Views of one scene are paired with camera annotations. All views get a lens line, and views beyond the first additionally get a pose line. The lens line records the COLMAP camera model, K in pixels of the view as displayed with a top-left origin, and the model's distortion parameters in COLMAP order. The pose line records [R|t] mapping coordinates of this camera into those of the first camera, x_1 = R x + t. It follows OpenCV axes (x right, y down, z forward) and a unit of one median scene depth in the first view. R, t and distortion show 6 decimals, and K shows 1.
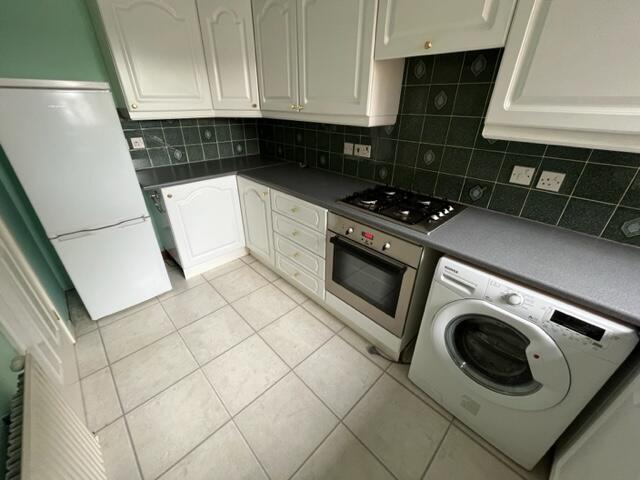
lens RADIAL K [[260.8, 0, 319.8], [0, 260.8, 240.2], [0, 0, 1]] dist [-0.005995, 0.000014]
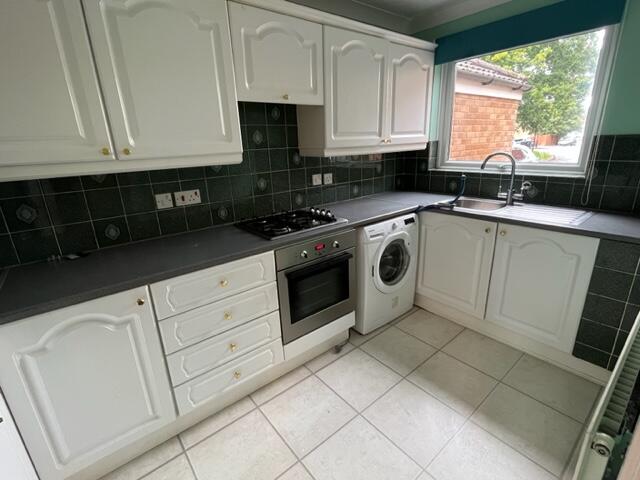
lens RADIAL K [[307.8, 0, 319.6], [0, 307.8, 239.0], [0, 0, 1]] dist [0.000516, -0.000167]
pose [[0.083228, -0.311157, 0.946707, -0.965630], [0.504325, 0.832516, 0.229289, -0.319980], [-0.859494, 0.458364, 0.226213, 0.629230]]
